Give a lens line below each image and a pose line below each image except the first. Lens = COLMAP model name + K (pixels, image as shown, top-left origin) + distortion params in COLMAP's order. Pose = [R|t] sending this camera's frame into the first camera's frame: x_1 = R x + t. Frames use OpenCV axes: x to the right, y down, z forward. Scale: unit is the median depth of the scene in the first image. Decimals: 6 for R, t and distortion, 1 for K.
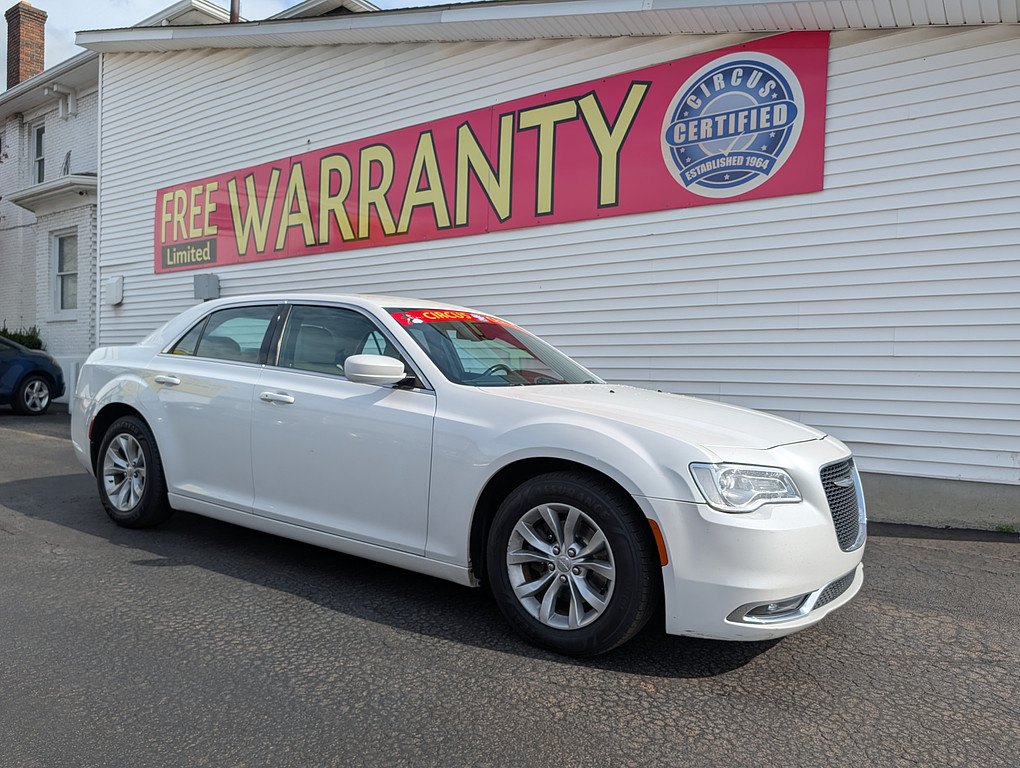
lens RADIAL K [[715.4, 0, 508.9], [0, 715.4, 385.6], [0, 0, 1]] dist [0.009350, -0.013463]
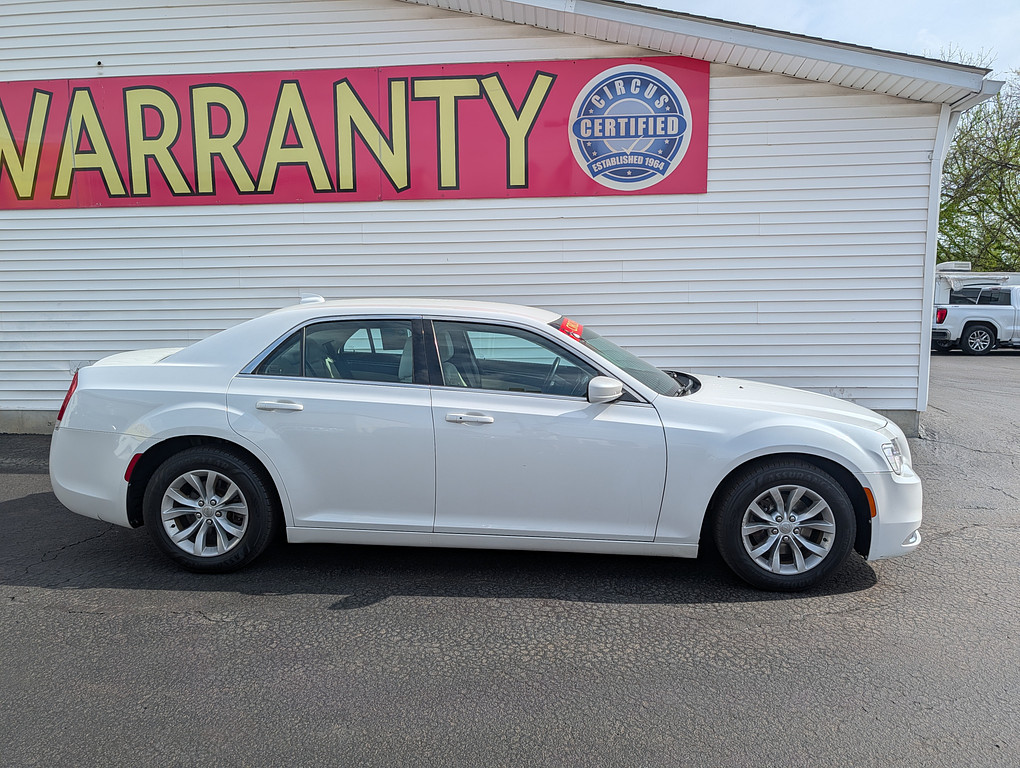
lens RADIAL K [[715.4, 0, 511.9], [0, 715.4, 378.4], [0, 0, 1]] dist [0.009350, -0.013463]
pose [[0.859923, -0.088316, 0.502725, -0.468779], [0.036243, 0.992996, 0.112448, -0.091792], [-0.509135, -0.078476, 0.857101, 0.059266]]
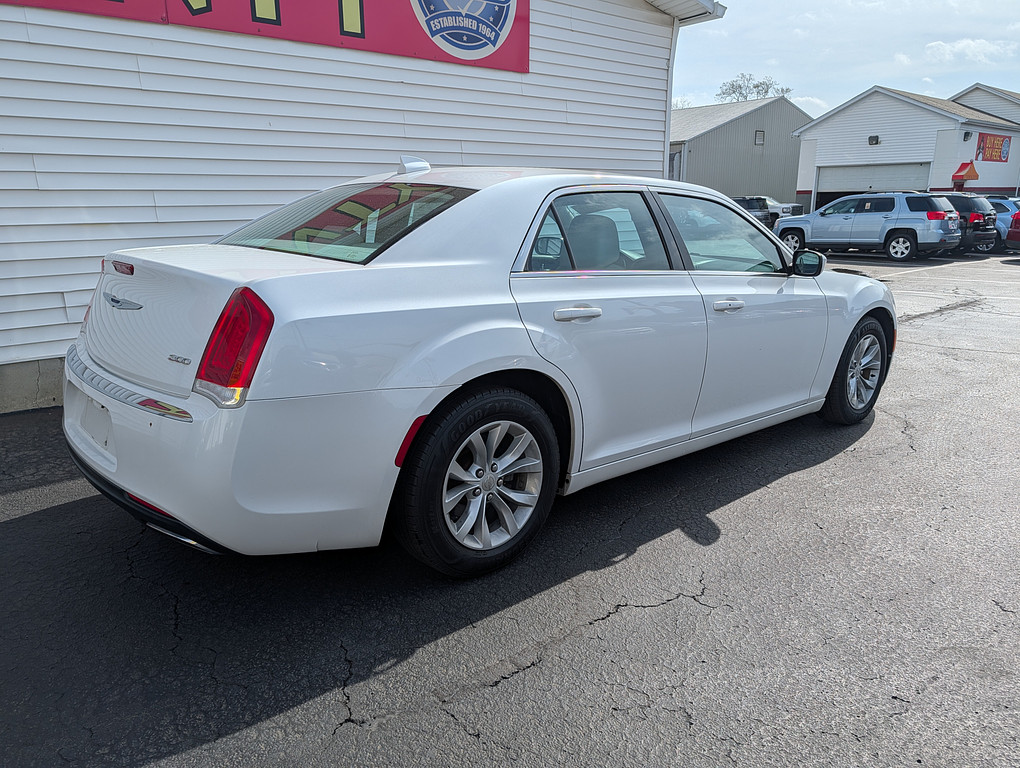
lens RADIAL K [[715.4, 0, 502.4], [0, 715.4, 390.7], [0, 0, 1]] dist [0.009350, -0.013463]
pose [[0.267239, -0.273400, 0.924032, -0.768372], [0.019758, 0.960261, 0.278404, -0.083337], [-0.963428, -0.056144, 0.262021, 0.621534]]
